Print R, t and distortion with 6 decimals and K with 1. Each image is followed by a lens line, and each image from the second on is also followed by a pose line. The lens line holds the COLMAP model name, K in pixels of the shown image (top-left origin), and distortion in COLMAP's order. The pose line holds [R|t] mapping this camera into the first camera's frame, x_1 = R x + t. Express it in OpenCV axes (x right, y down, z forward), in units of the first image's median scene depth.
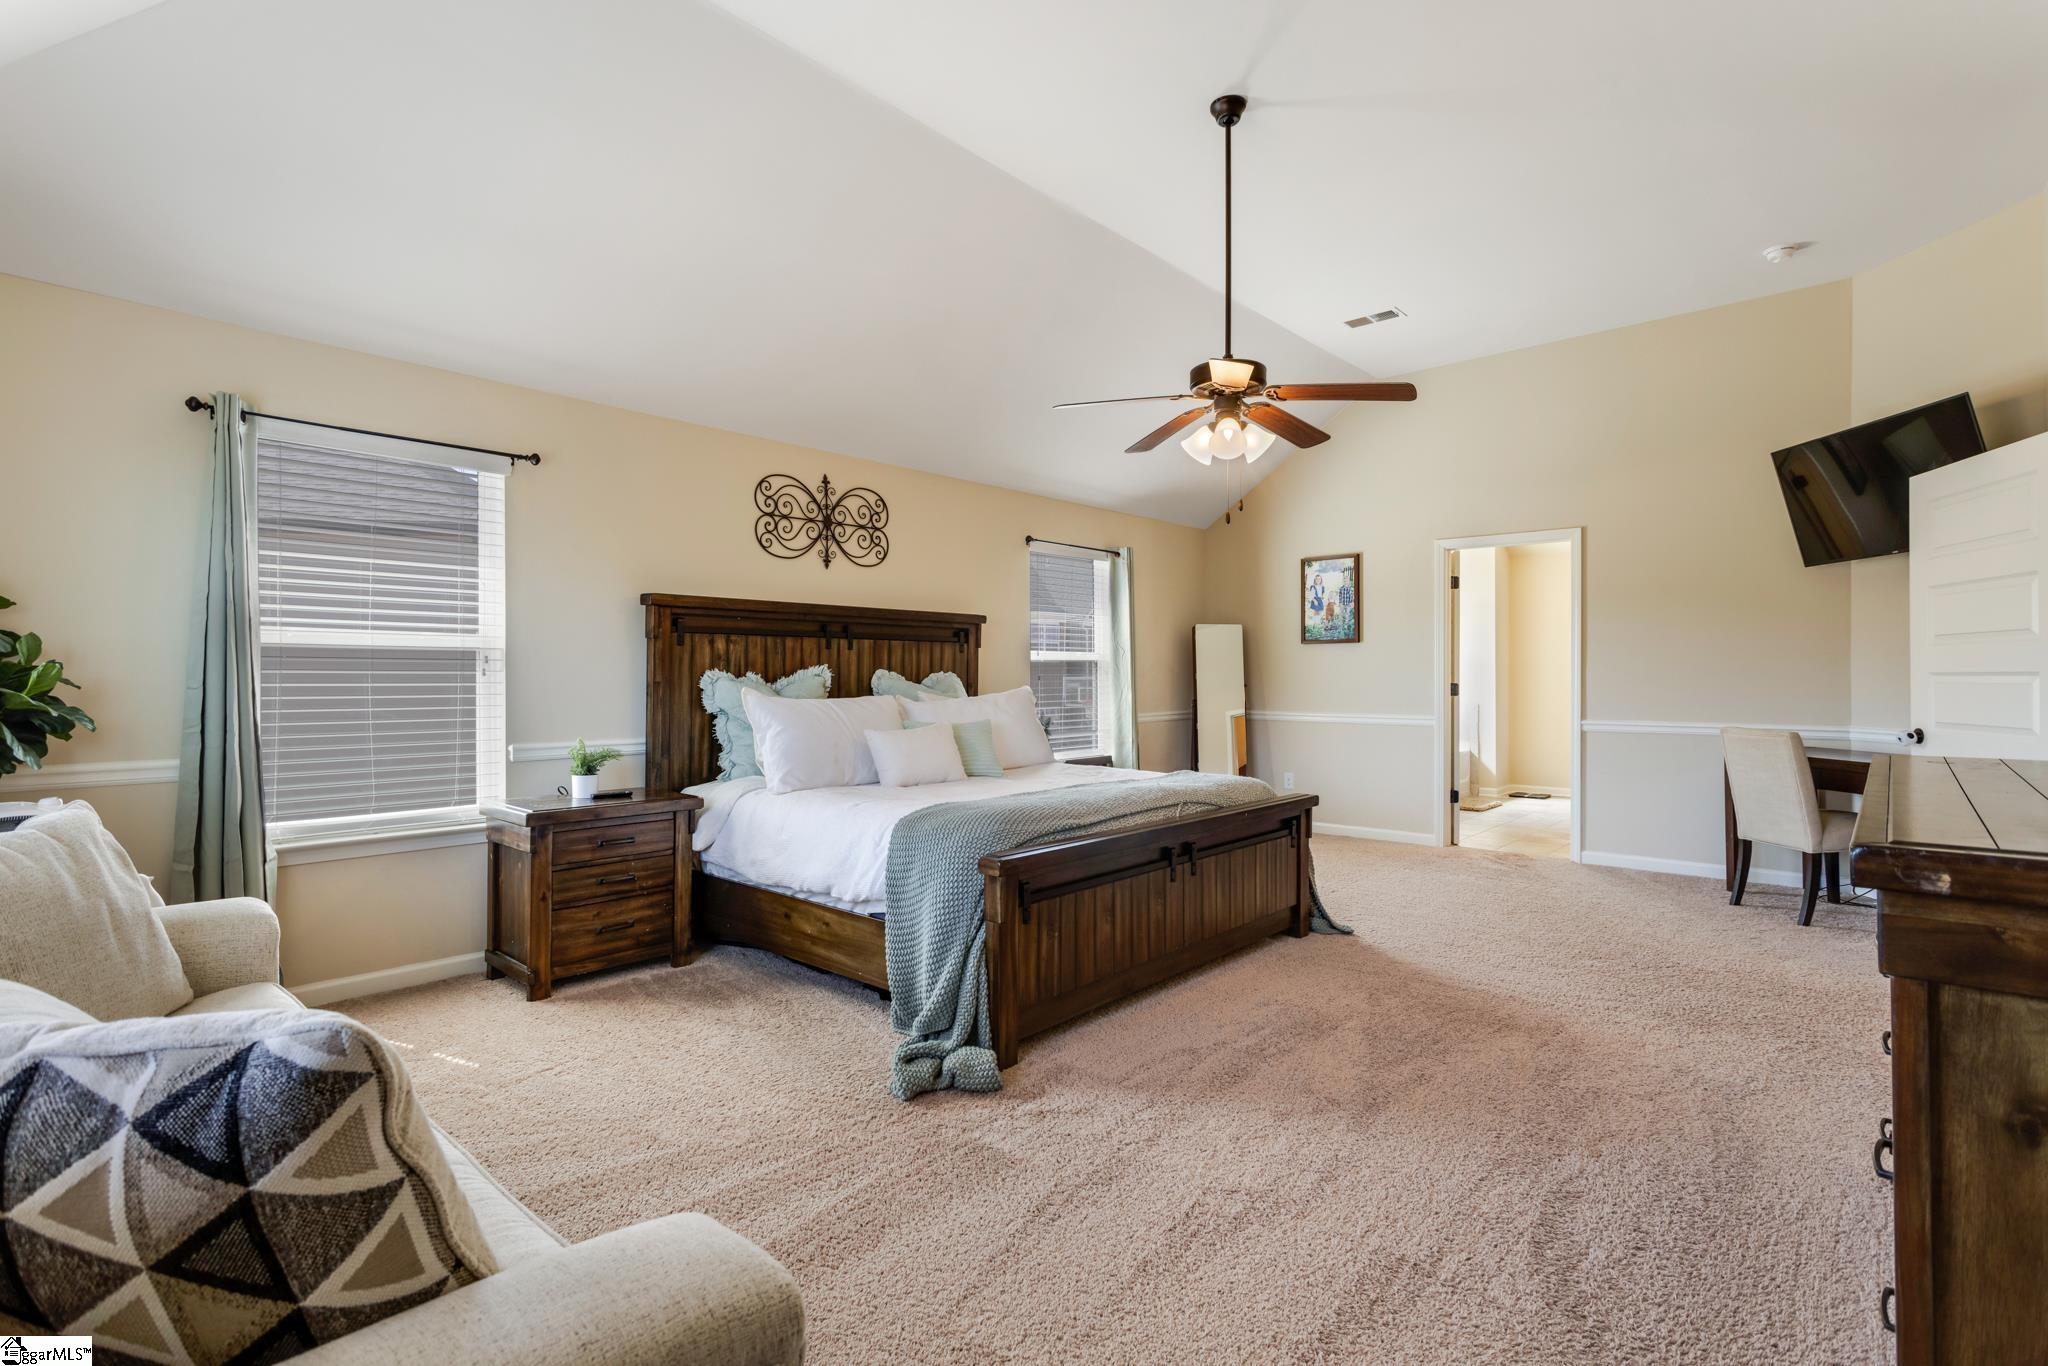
lens RADIAL K [[963.6, 0, 1033.9], [0, 963.6, 675.3], [0, 0, 1]] dist [-0.000027, 0.000067]
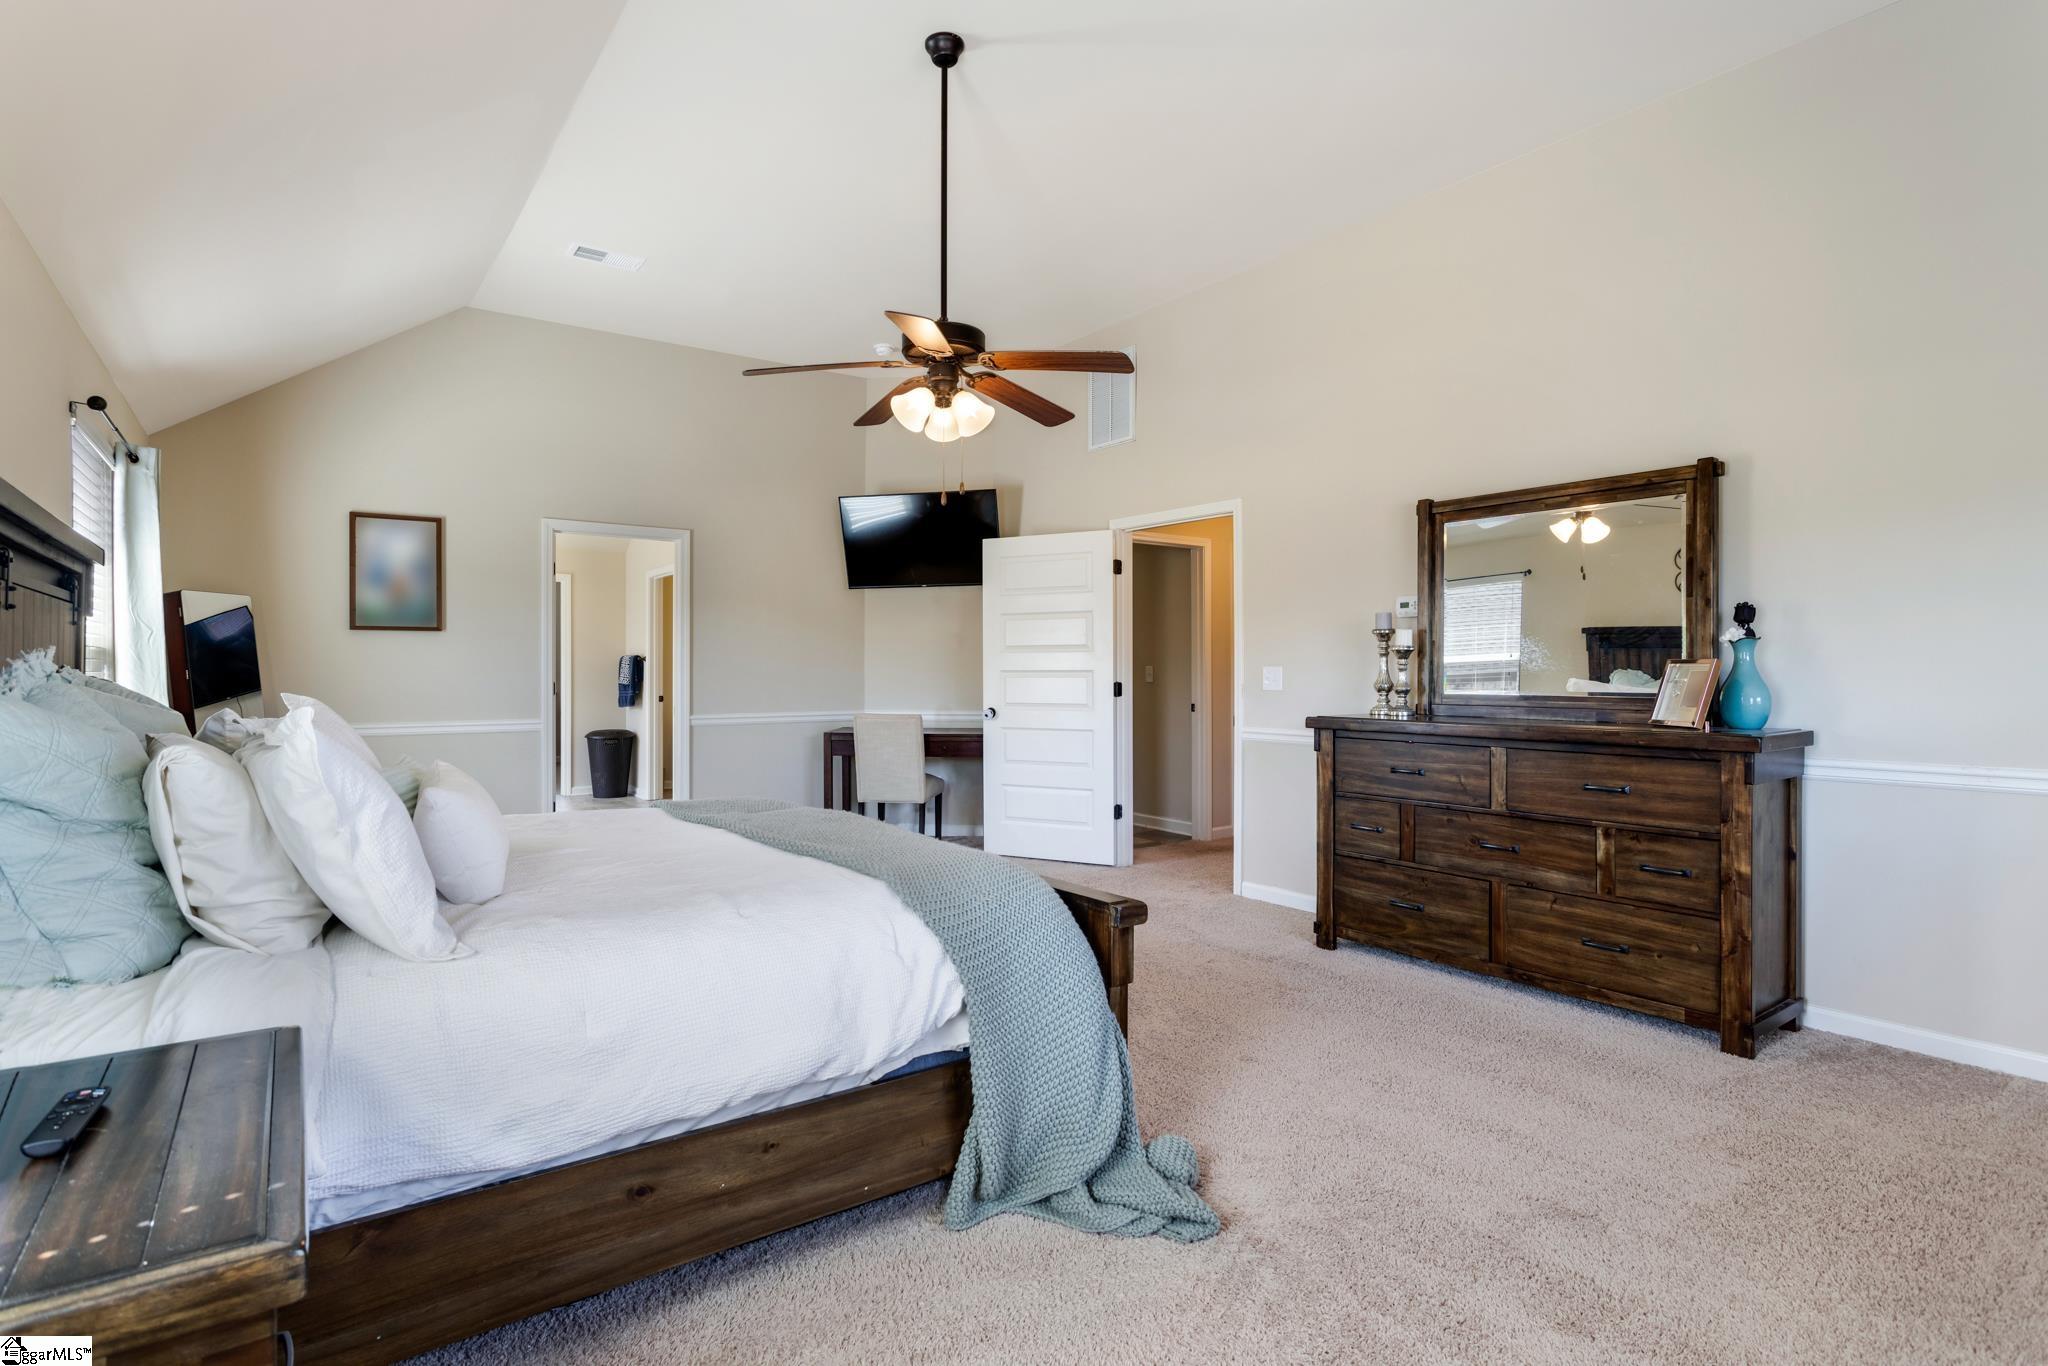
lens RADIAL K [[1004.5, 0, 1027.4], [0, 1004.5, 676.7], [0, 0, 1]] dist [0.000347, -0.000062]
pose [[0.228057, -0.005294, 0.973633, -0.448833], [0.003494, 0.999983, 0.004619, -0.000198], [-0.973641, 0.002349, 0.228072, 0.463356]]
